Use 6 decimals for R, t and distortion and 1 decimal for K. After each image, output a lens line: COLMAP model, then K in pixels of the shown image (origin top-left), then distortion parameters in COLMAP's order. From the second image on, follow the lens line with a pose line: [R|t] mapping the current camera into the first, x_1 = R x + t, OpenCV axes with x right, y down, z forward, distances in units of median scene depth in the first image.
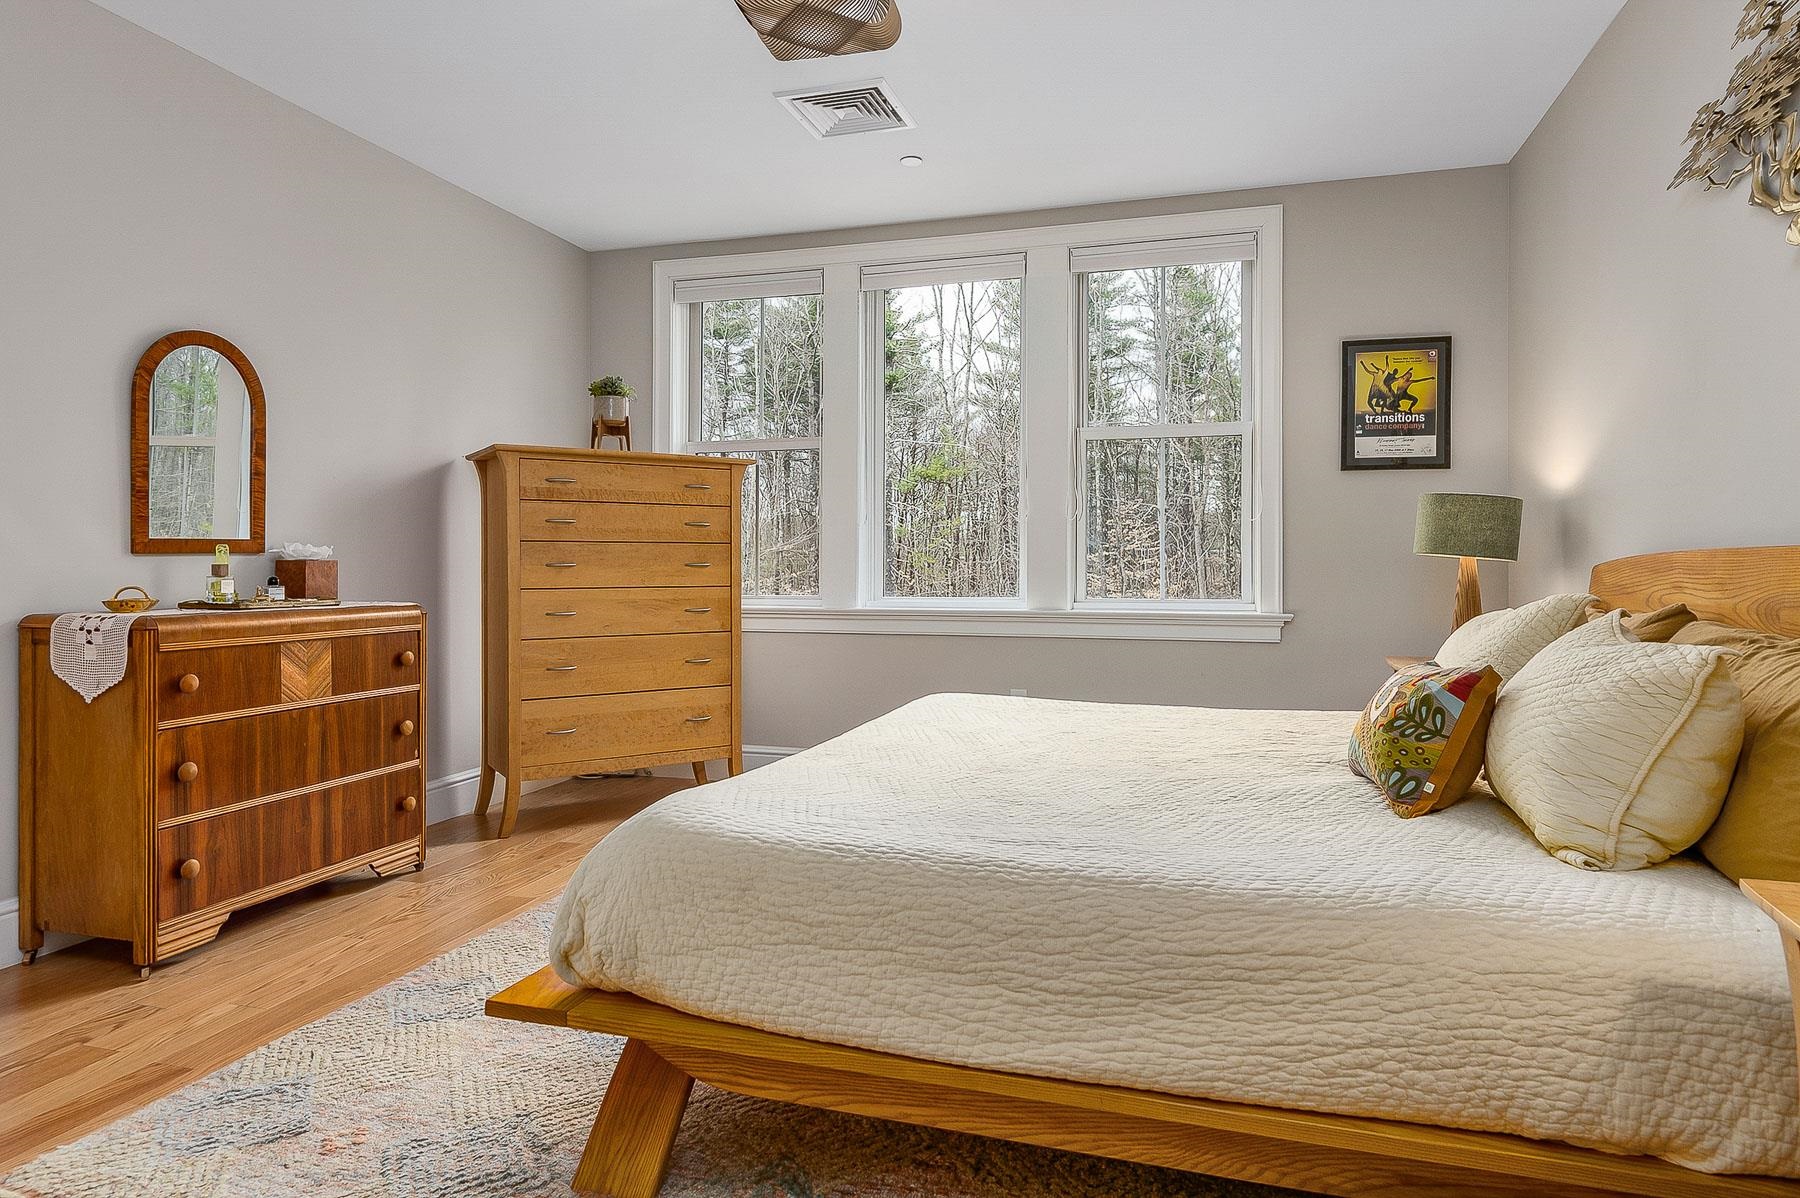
lens RADIAL K [[1044.6, 0, 893.0], [0, 1044.6, 568.6], [0, 0, 1]] dist [0.006152, -0.000619]
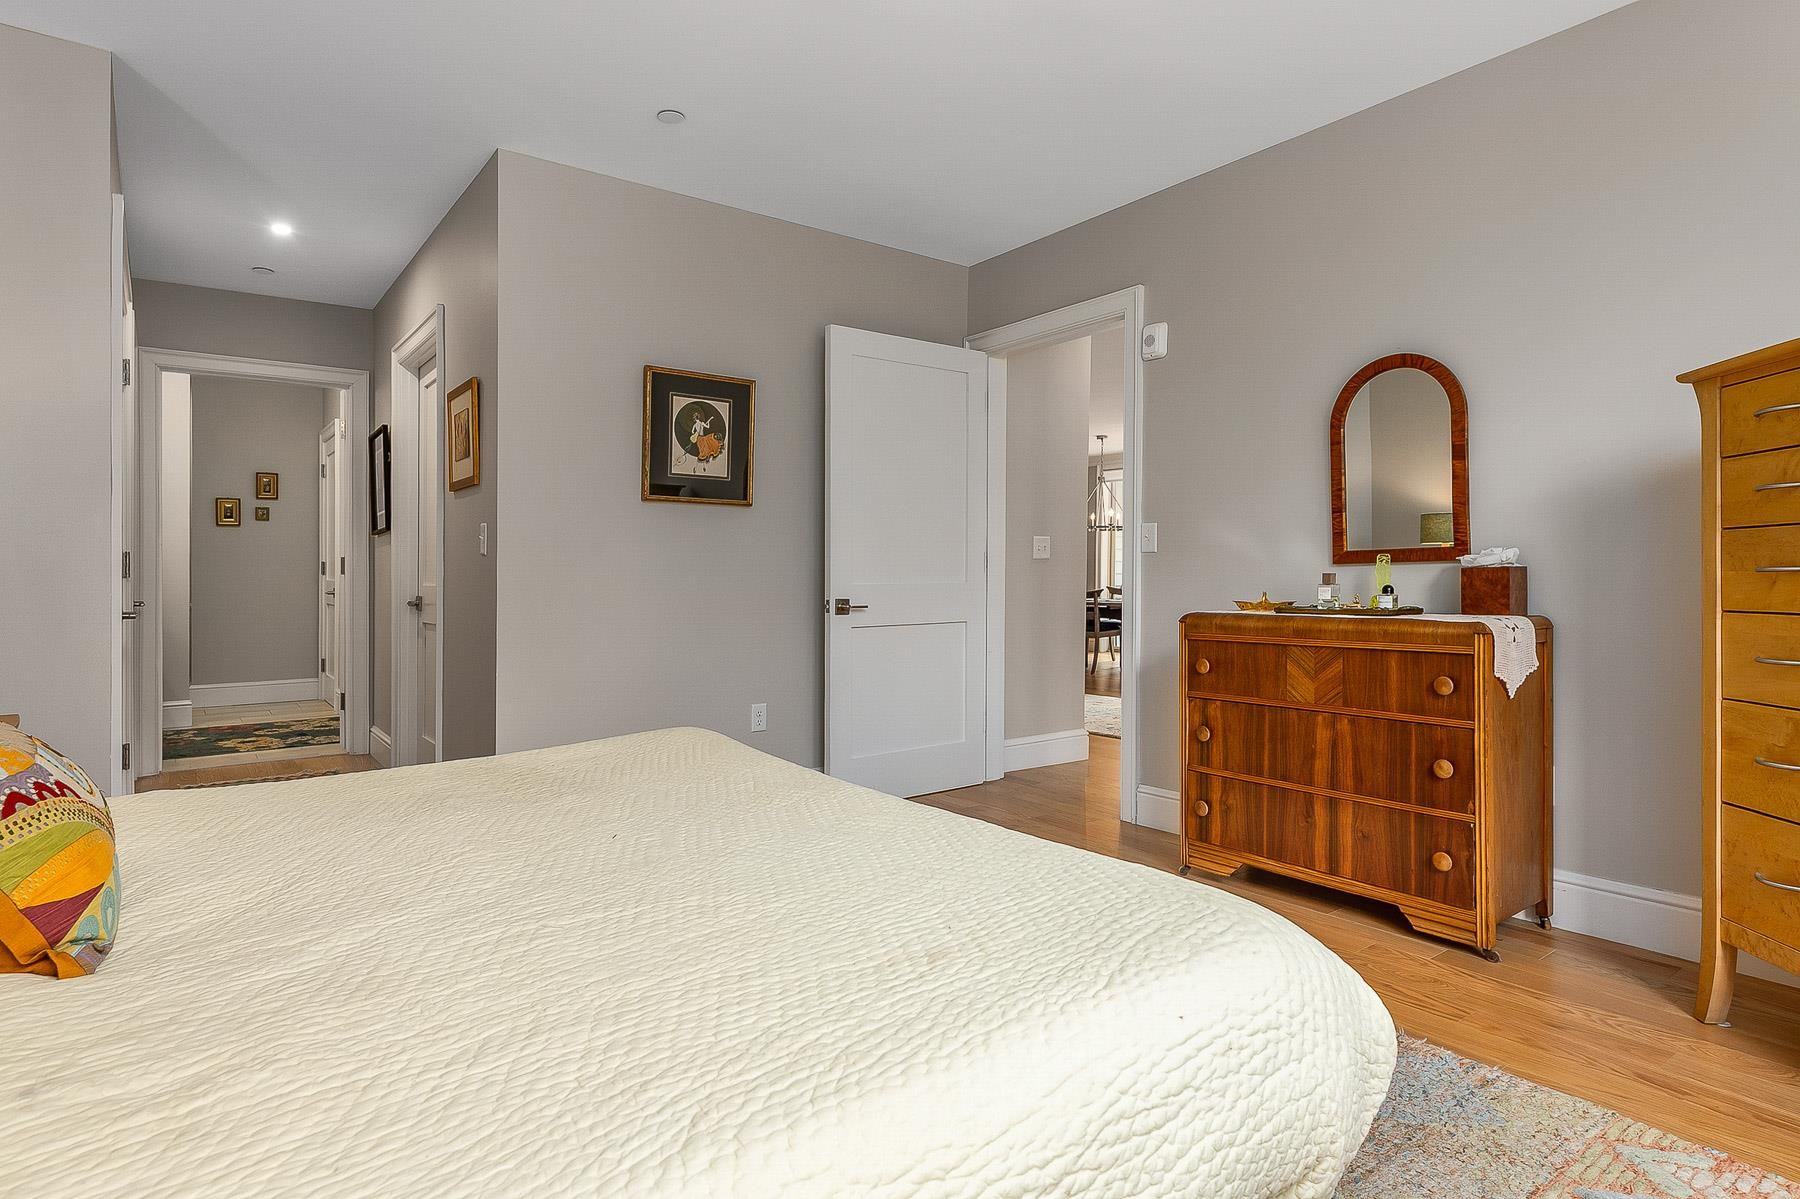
lens RADIAL K [[954.0, 0, 896.2], [0, 954.0, 587.1], [0, 0, 1]] dist [0.007275, -0.000319]
pose [[-0.567813, 0.007798, -0.823120, 0.442323], [0.001892, 0.999965, 0.008168, 0.000552], [0.823155, 0.003081, -0.567808, 1.159776]]
